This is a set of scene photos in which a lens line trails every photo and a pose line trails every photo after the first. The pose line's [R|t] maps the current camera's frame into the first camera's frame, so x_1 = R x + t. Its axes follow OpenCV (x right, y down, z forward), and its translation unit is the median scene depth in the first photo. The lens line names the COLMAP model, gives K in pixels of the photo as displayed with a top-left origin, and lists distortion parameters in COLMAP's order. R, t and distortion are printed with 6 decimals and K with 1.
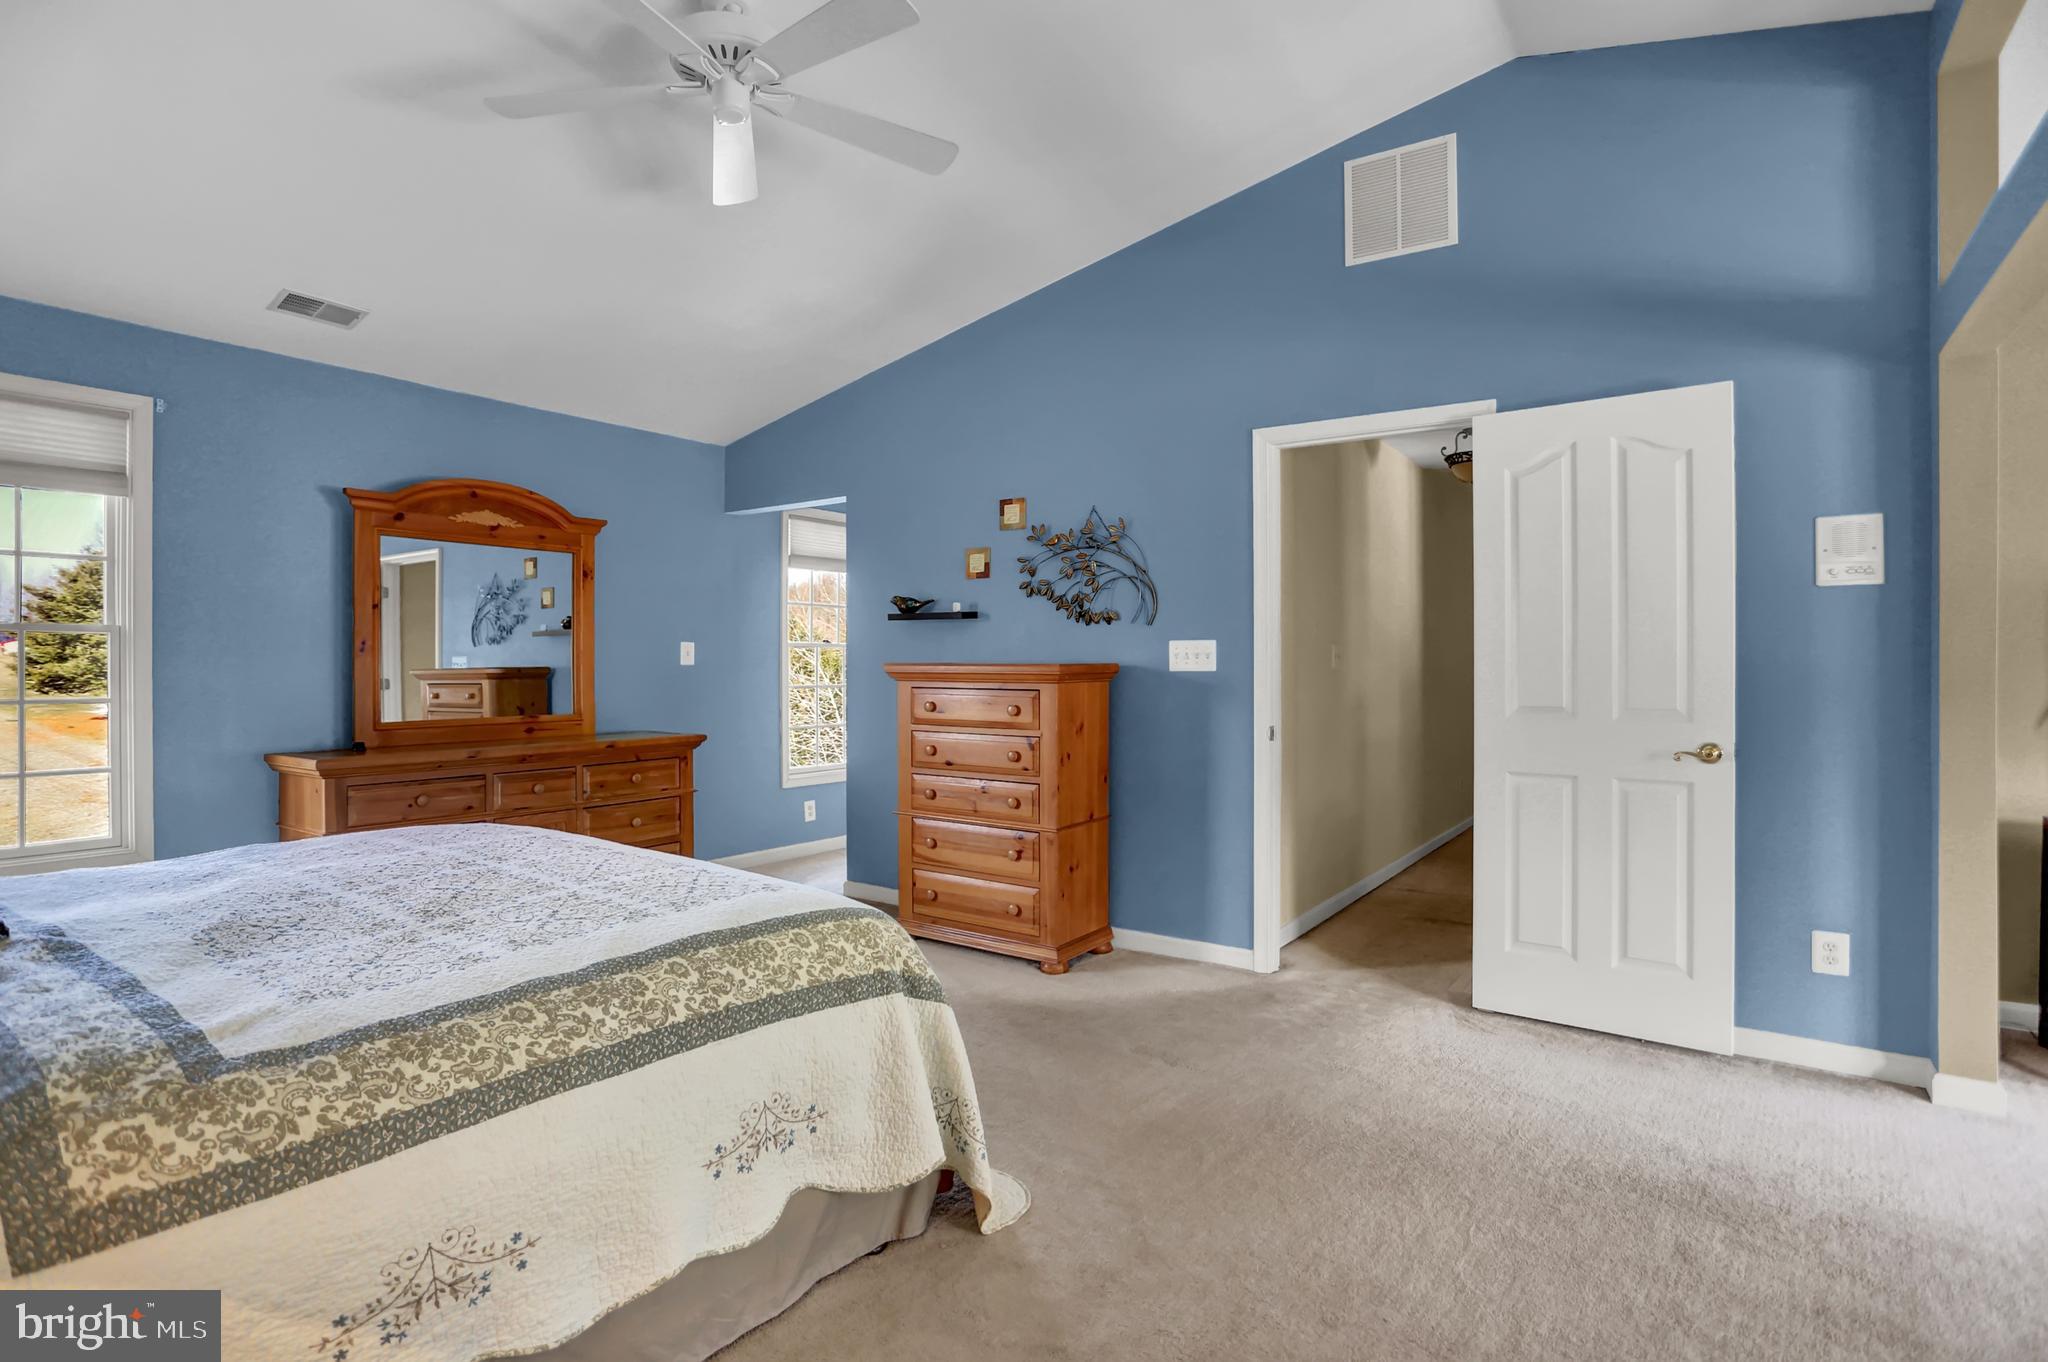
lens RADIAL K [[1009.7, 0, 1024.0], [0, 1009.7, 681.0], [0, 0, 1]] dist [-0.042530, 0.000507]
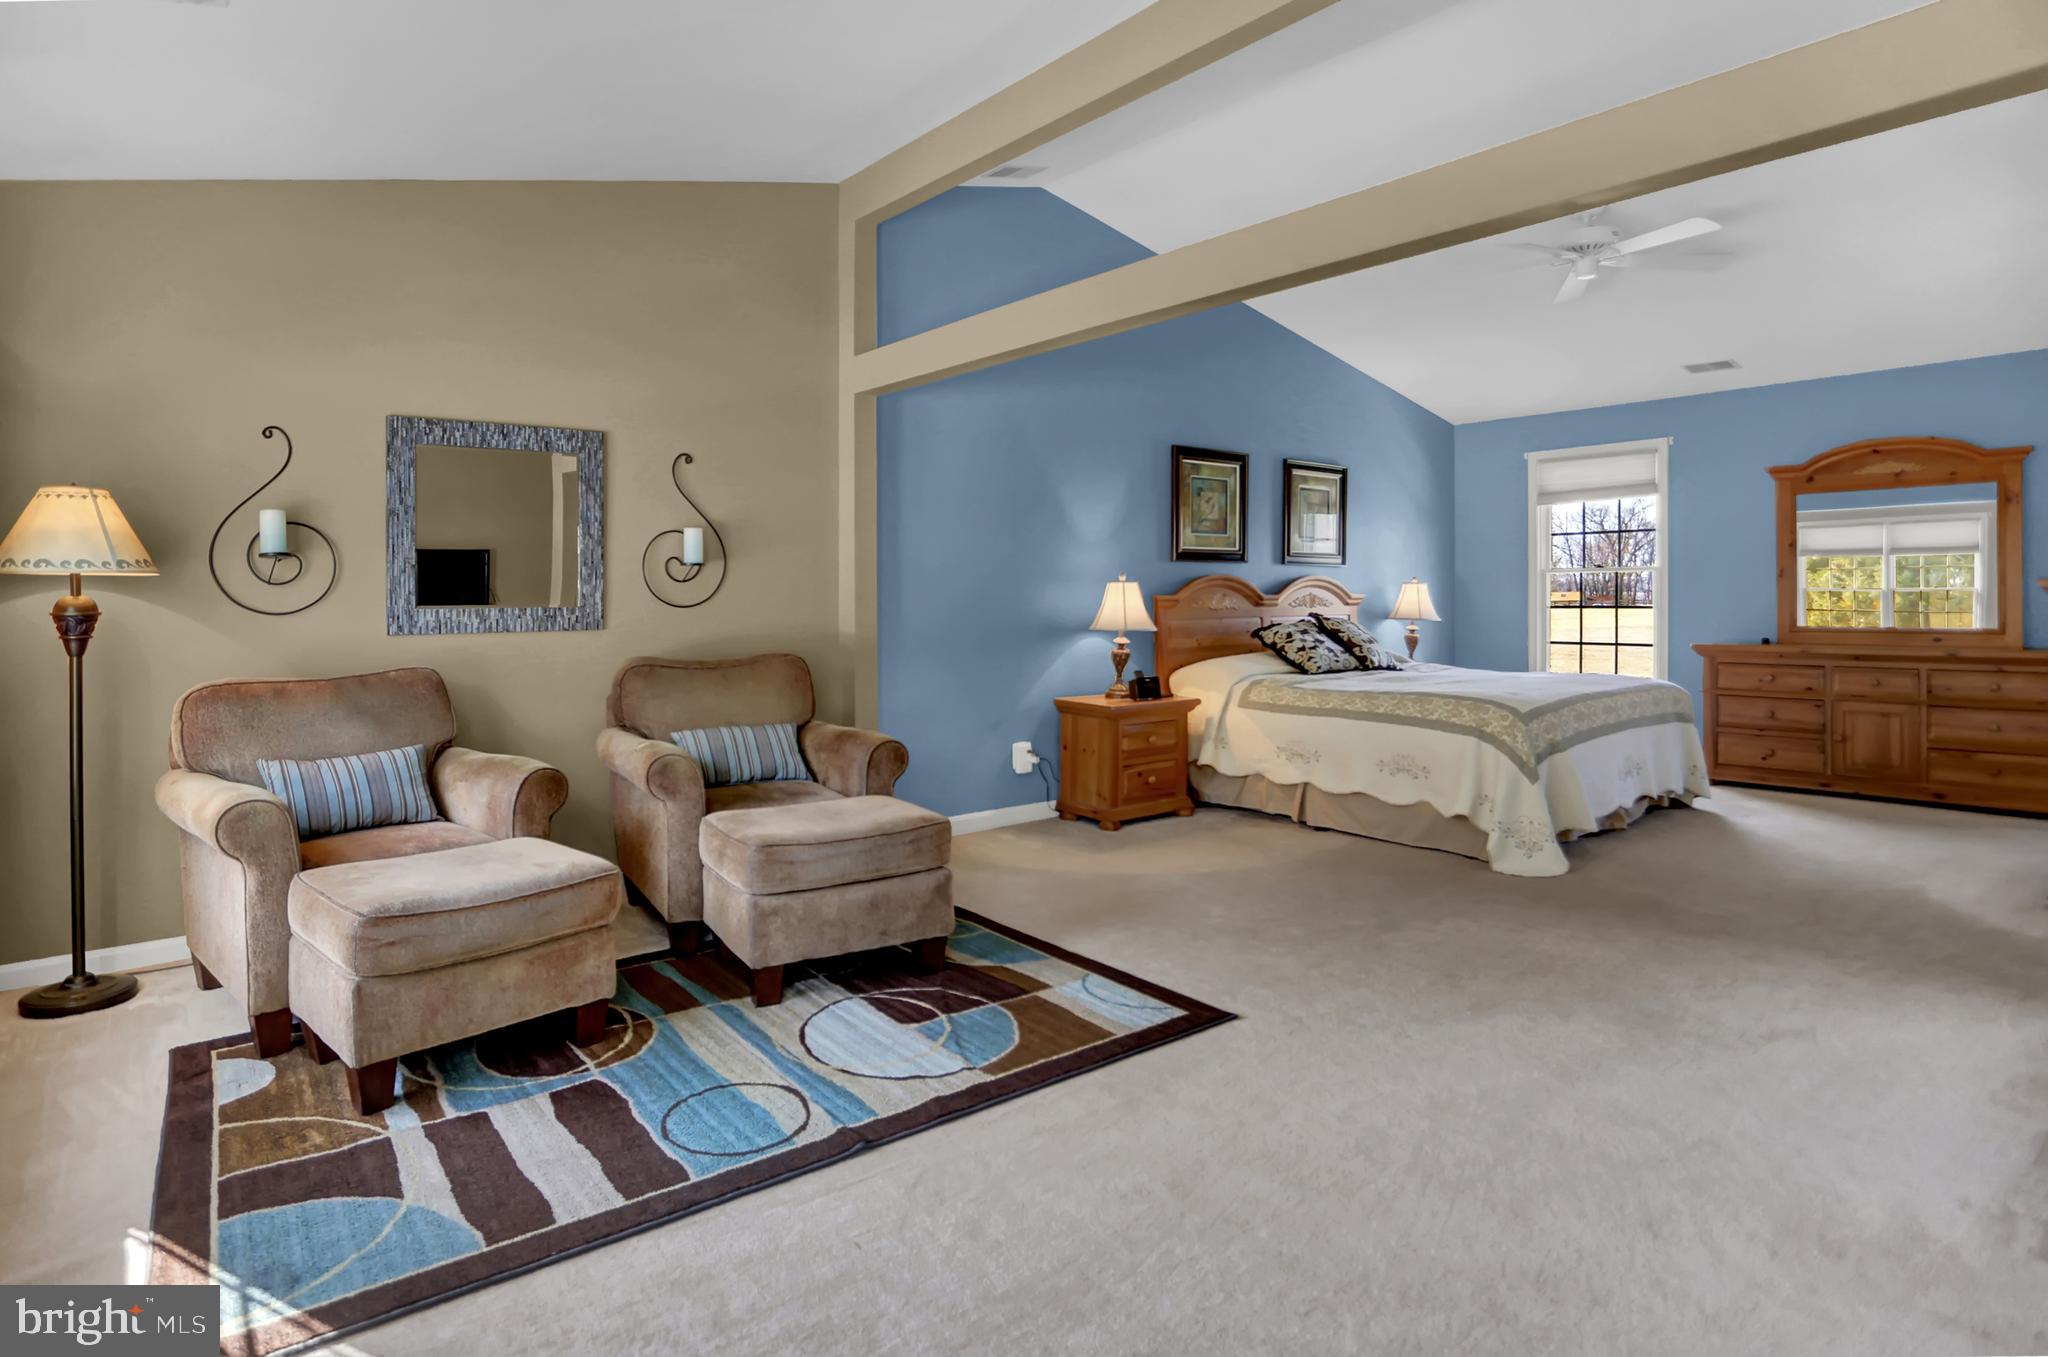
lens RADIAL K [[1081.6, 0, 1030.0], [0, 1081.6, 622.0], [0, 0, 1]] dist [-0.043826, 0.037023]
pose [[-0.256699, 0.021624, -0.966249, 1.057936], [-0.006782, 0.999685, 0.024173, 0.005990], [0.966468, 0.012758, -0.256471, 0.305418]]
